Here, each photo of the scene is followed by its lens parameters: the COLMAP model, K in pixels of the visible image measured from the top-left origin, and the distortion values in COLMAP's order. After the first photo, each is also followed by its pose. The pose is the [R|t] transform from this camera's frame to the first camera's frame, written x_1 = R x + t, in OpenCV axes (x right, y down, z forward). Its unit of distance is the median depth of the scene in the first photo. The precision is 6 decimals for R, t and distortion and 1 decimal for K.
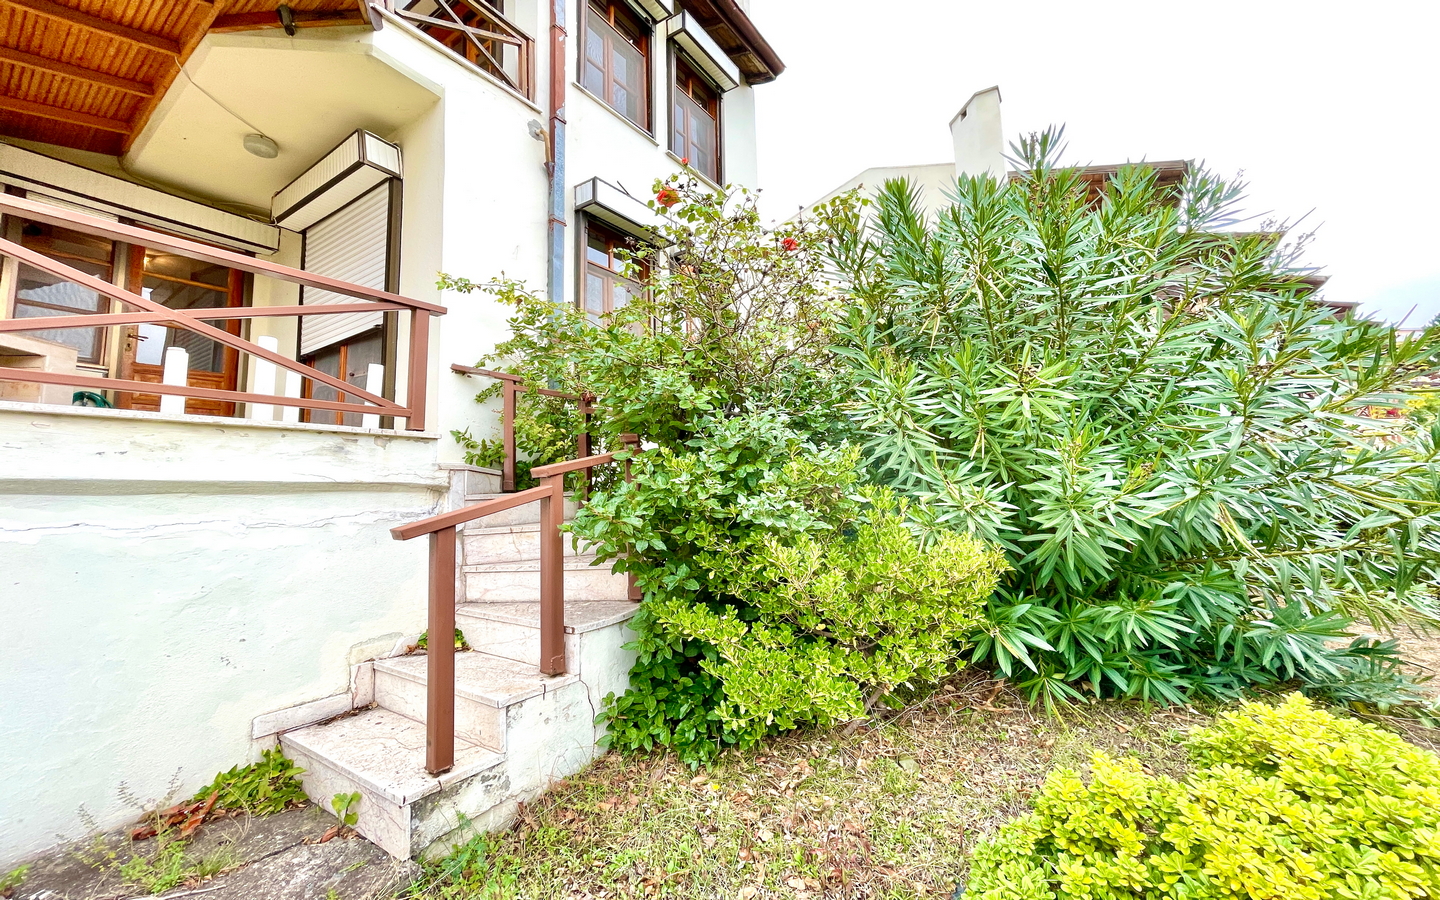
lens RADIAL K [[573.2, 0, 716.9], [0, 573.2, 427.2], [0, 0, 1]] dist [0.001425, -0.000516]
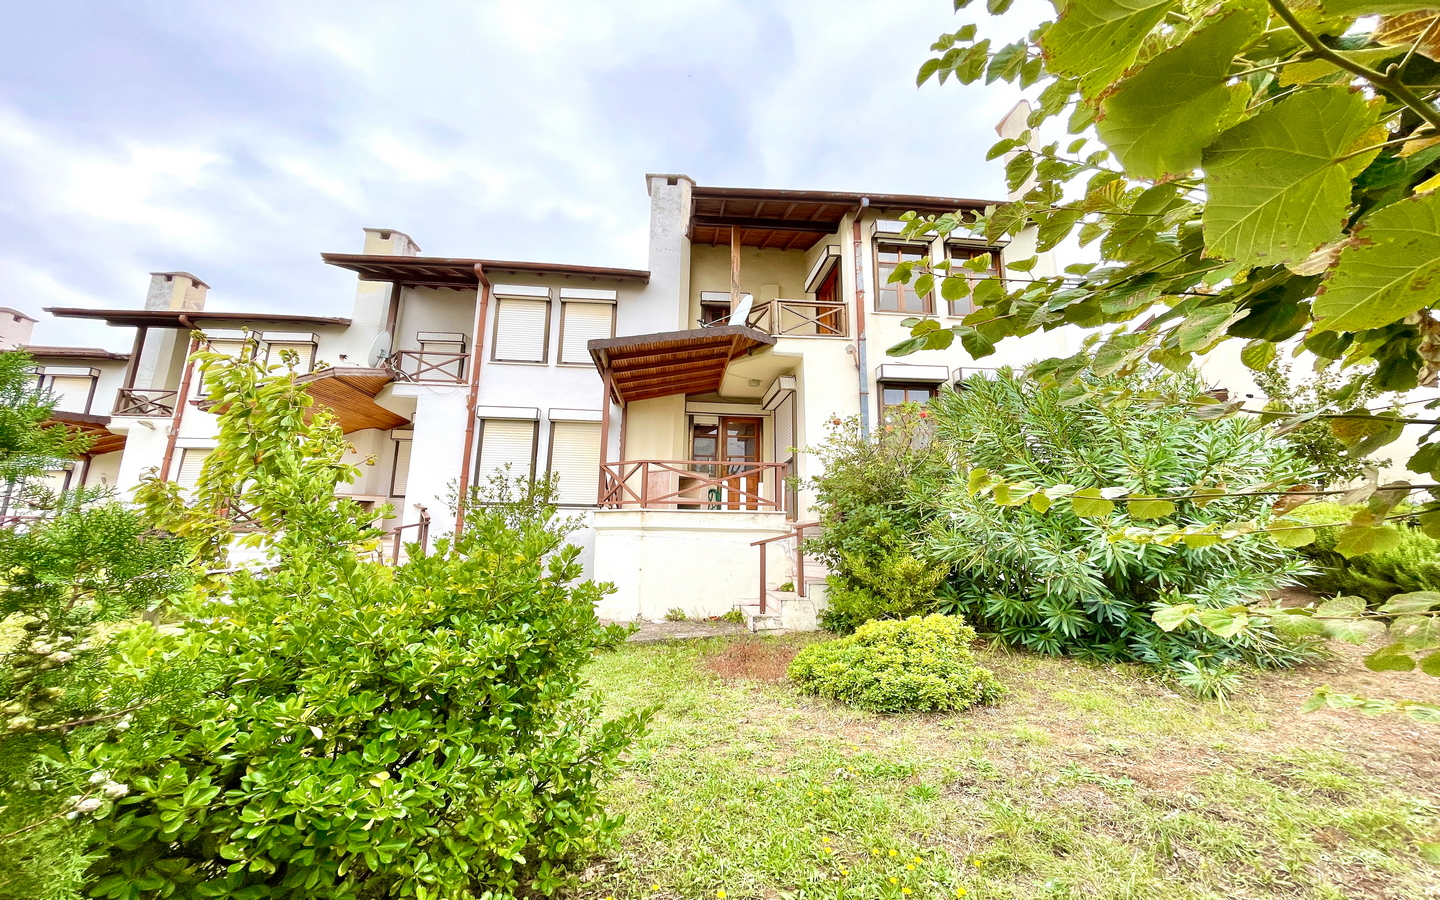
lens RADIAL K [[583.0, 0, 720.4], [0, 583.0, 453.0], [0, 0, 1]] dist [-0.002737, -0.000460]
pose [[0.639802, -0.072400, -0.765122, 0.985012], [0.047769, 0.997374, -0.054432, -0.087785], [0.767054, -0.001723, 0.641581, -0.677277]]
